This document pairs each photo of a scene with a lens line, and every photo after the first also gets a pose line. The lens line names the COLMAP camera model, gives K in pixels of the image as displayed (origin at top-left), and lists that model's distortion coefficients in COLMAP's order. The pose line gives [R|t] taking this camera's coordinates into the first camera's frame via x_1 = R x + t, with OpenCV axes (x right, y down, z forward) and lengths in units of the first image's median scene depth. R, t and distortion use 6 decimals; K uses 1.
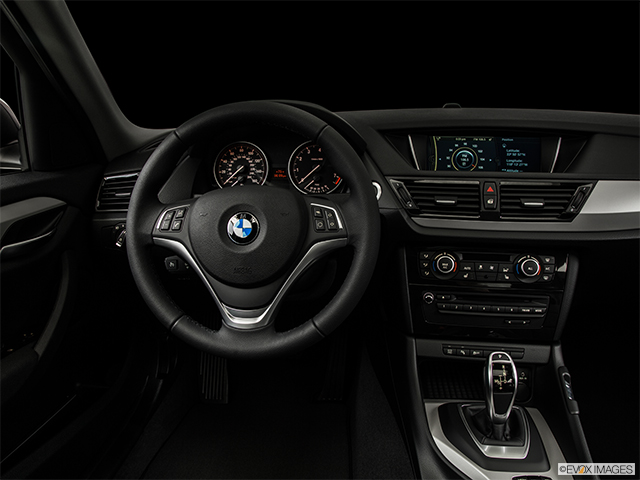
lens RADIAL K [[495.8, 0, 322.5], [0, 495.8, 236.0], [0, 0, 1]] dist [-0.105712, 0.016030]
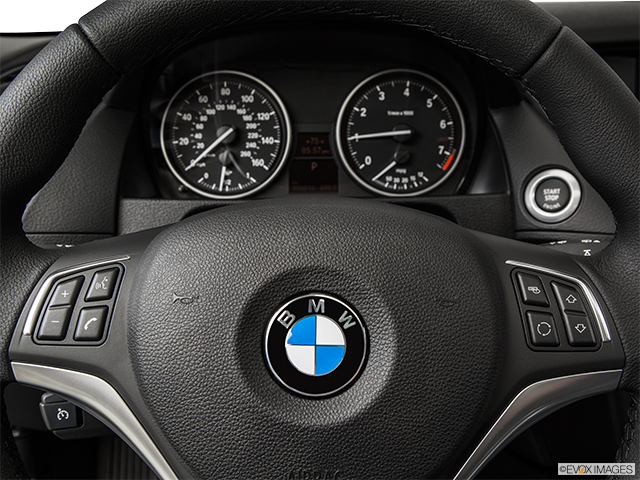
lens RADIAL K [[693.4, 0, 318.7], [0, 693.4, 185.4], [0, 0, 1]] dist [0.147728, 0.000000]
pose [[0.994963, -0.010392, 0.099698, -0.166659], [0.011965, 0.999813, -0.015198, -0.093661], [-0.099521, 0.016315, 0.994902, 0.444863]]
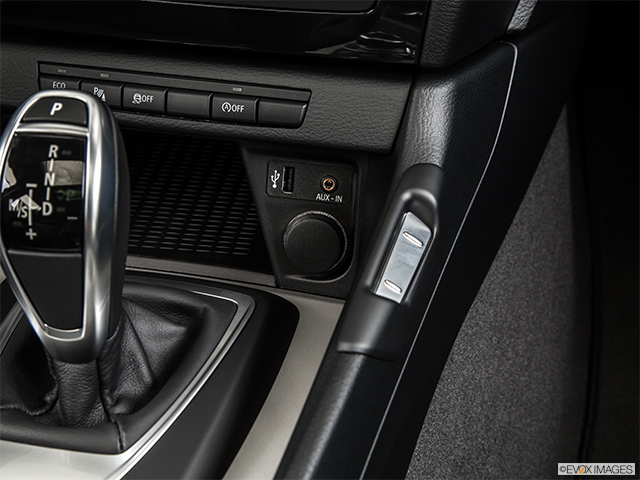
lens RADIAL K [[1014.5, 0, 318.7], [0, 1014.5, 240.0], [0, 0, 1]] dist [0.046559, 0.000000]
pose [[0.995431, 0.045786, -0.083786, 0.470240], [-0.013469, 0.936083, 0.351522, 0.111702], [0.094526, -0.348787, 0.932423, 0.447773]]
